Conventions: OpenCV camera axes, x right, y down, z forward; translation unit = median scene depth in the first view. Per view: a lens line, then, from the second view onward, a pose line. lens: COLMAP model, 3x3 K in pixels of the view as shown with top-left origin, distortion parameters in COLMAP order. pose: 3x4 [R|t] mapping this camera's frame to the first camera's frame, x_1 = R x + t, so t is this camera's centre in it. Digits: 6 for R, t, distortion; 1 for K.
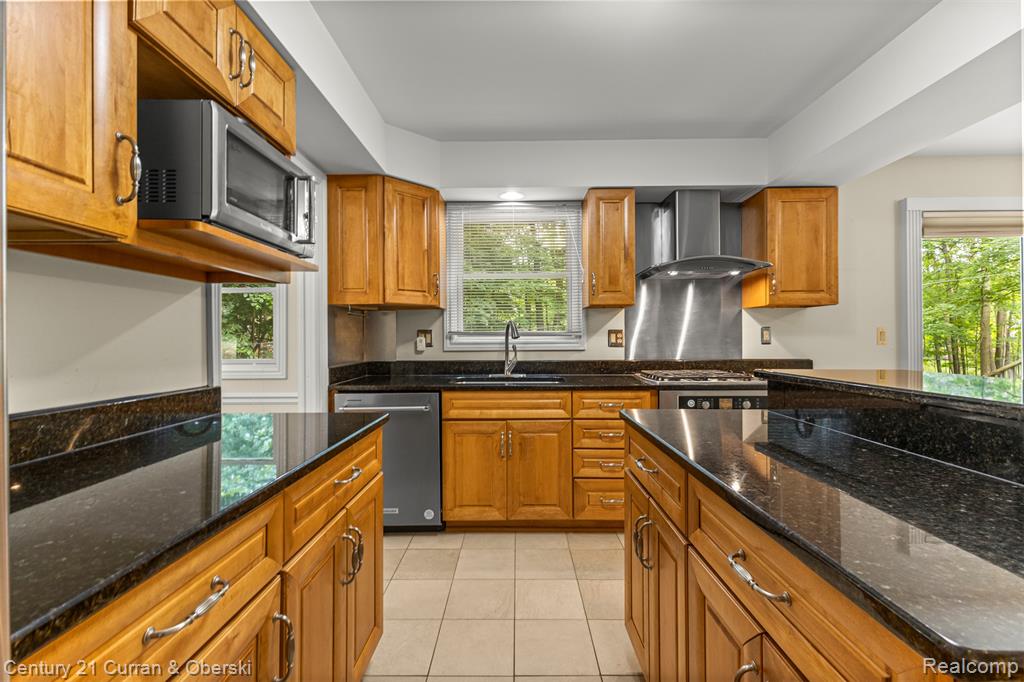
lens RADIAL K [[444.3, 0, 516.9], [0, 444.3, 335.9], [0, 0, 1]] dist [0.004503, 0.000292]
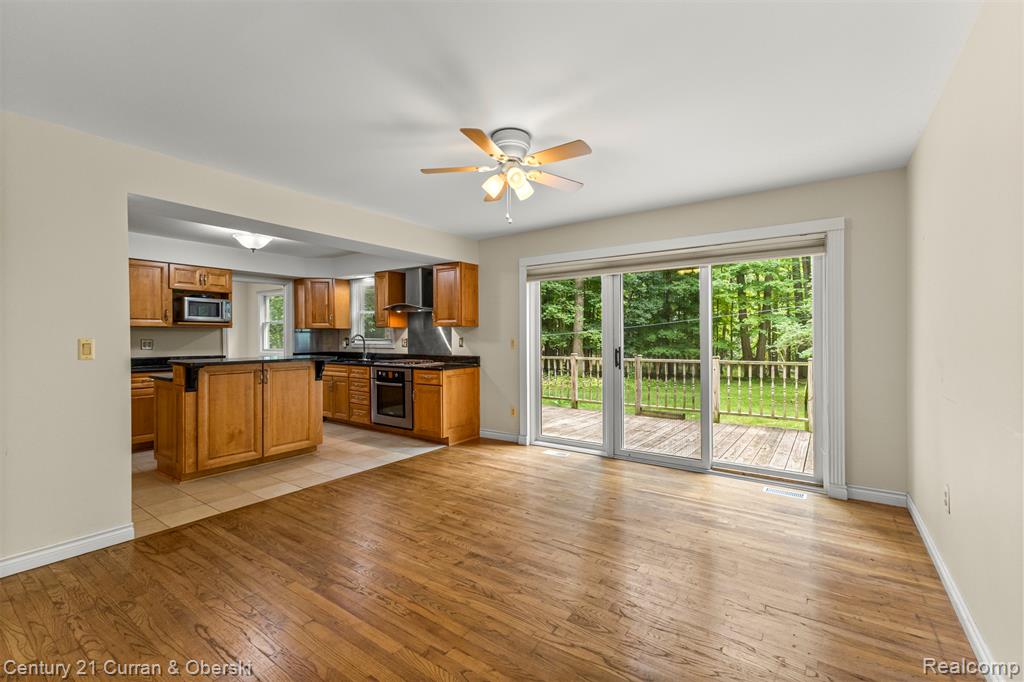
lens RADIAL K [[444.3, 0, 514.6], [0, 444.3, 342.5], [0, 0, 1]] dist [0.004503, 0.000292]
pose [[0.820286, 0.012049, -0.571826, 1.932828], [0.000612, 0.999759, 0.021943, -0.042778], [0.571953, -0.018349, 0.820081, -0.371369]]
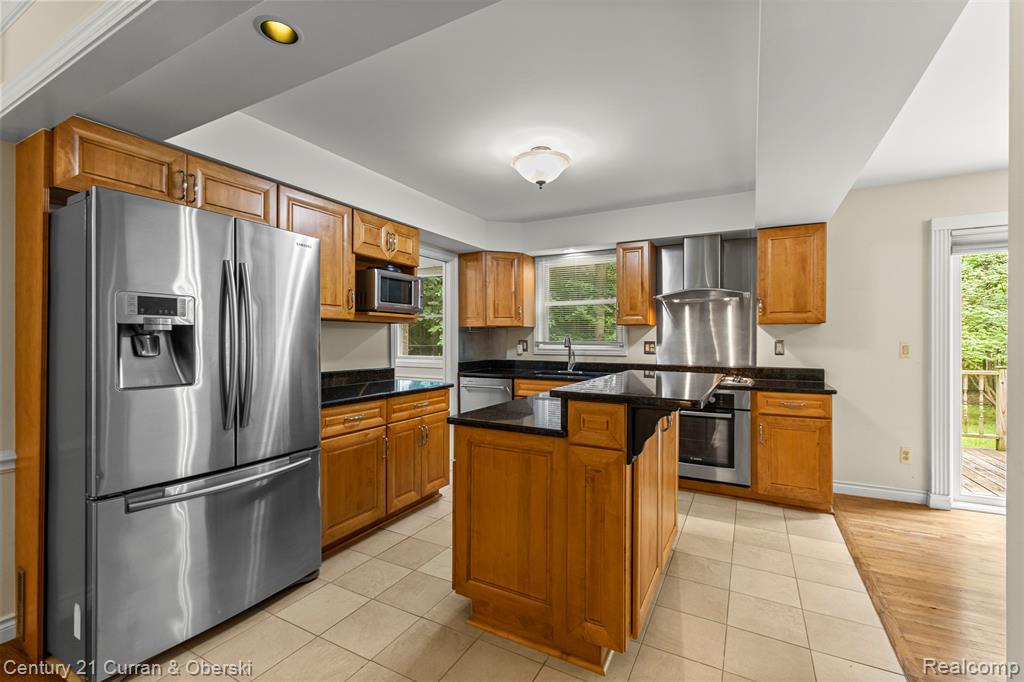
lens RADIAL K [[444.3, 0, 512.0], [0, 444.3, 341.3], [0, 0, 1]] dist [0.004503, 0.000292]
pose [[0.881773, 0.010010, -0.471567, 0.540827], [-0.003873, 0.999895, 0.013982, -0.034737], [0.471658, -0.010503, 0.881719, -0.419829]]
